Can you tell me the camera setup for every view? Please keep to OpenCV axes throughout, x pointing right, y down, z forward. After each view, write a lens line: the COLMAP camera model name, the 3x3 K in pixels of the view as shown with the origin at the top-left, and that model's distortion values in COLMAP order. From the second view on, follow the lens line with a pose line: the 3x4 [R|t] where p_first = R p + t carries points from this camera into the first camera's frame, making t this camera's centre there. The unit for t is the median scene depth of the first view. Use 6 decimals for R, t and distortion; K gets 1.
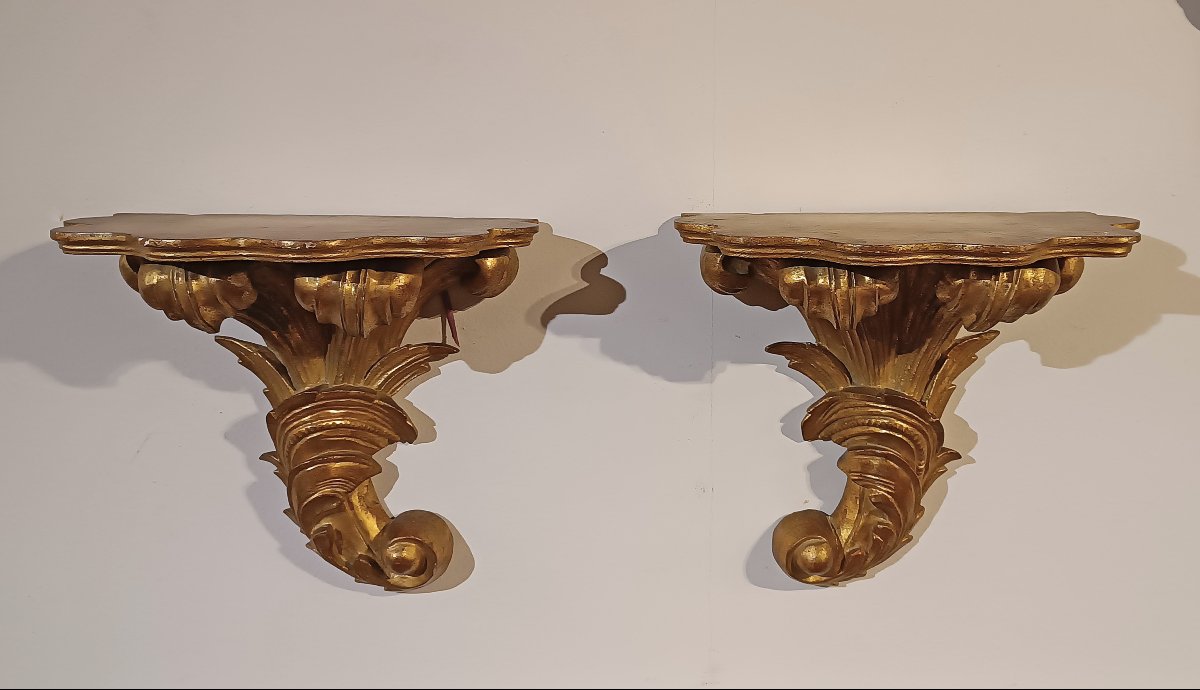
lens RADIAL K [[1171.2, 0, 711.0], [0, 1171.2, 247.3], [0, 0, 1]] dist [0.028273, 0.000000]
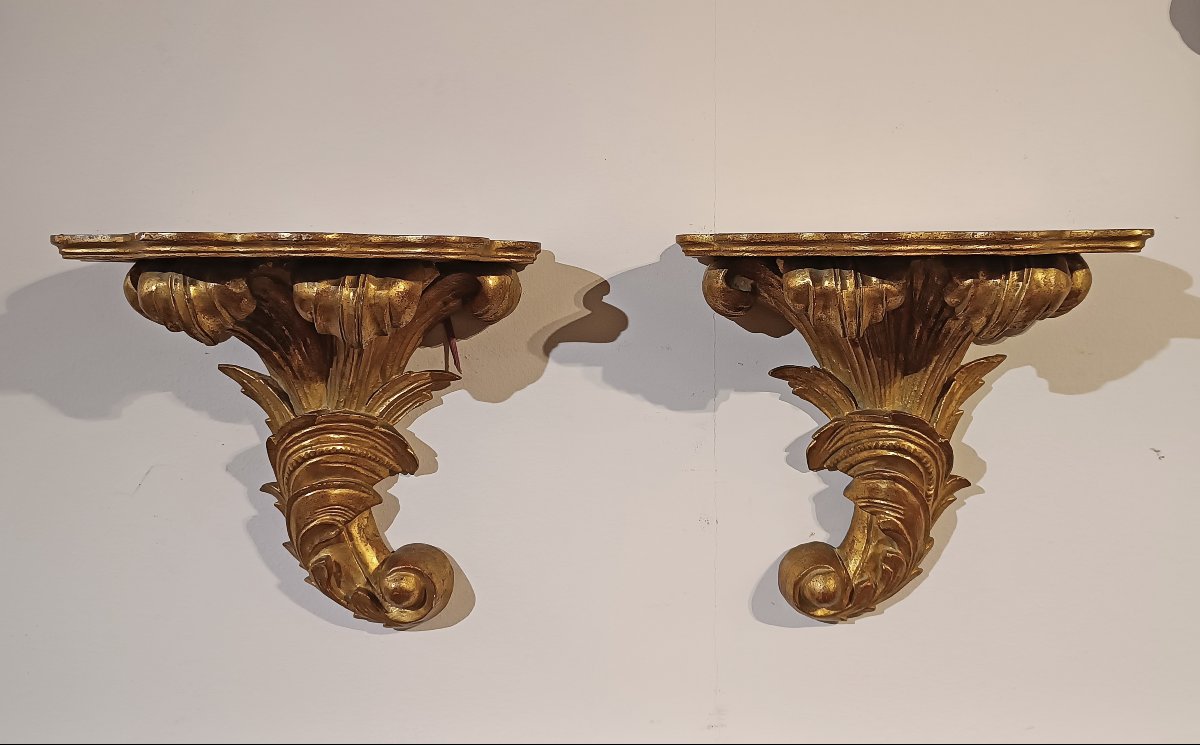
lens RADIAL K [[1073.8, 0, 688.9], [0, 1073.8, 303.1], [0, 0, 1]] dist [0.015843, 0.017158]
pose [[0.999803, -0.008619, -0.017861, -0.004536], [0.007067, 0.996336, -0.085231, 0.103465], [0.018530, 0.085088, 0.996201, 0.088873]]
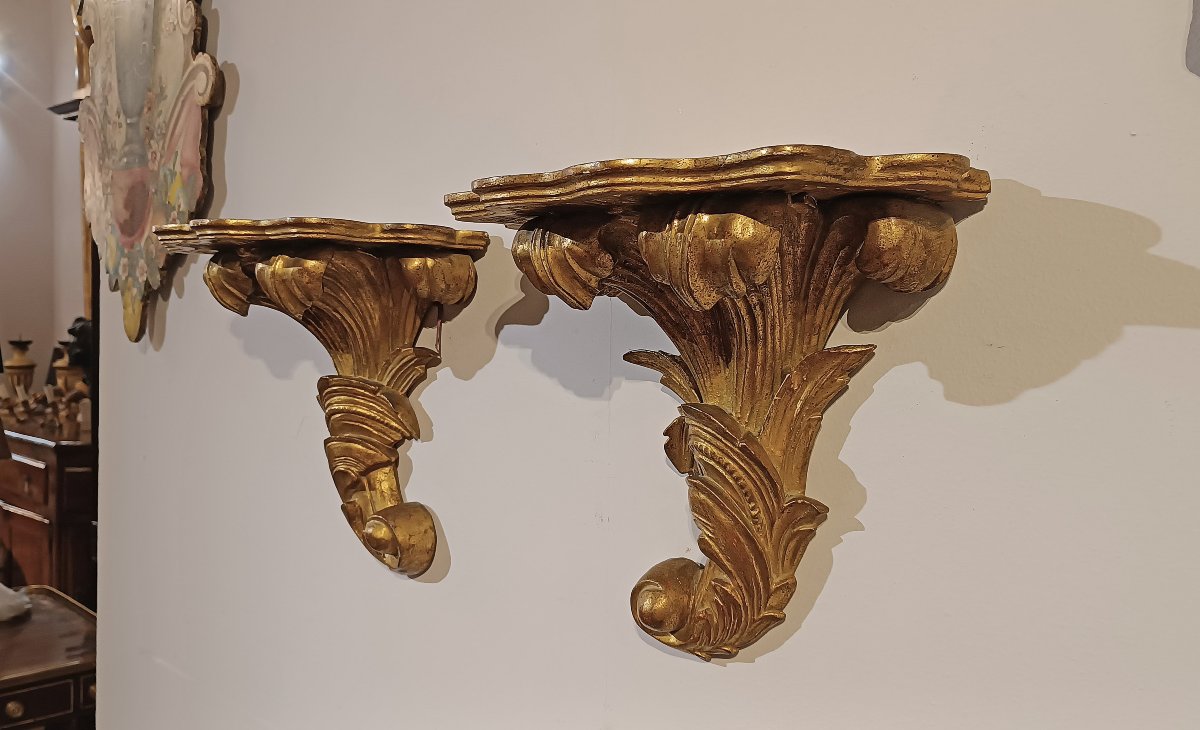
lens RADIAL K [[1058.7, 0, 612.1], [0, 1058.7, 306.0], [0, 0, 1]] dist [0.033742, -0.006387]
pose [[0.699784, -0.013668, -0.714224, 0.609077], [-0.087170, 0.990711, -0.104366, 0.131458], [0.709016, 0.135293, 0.692092, 0.421848]]
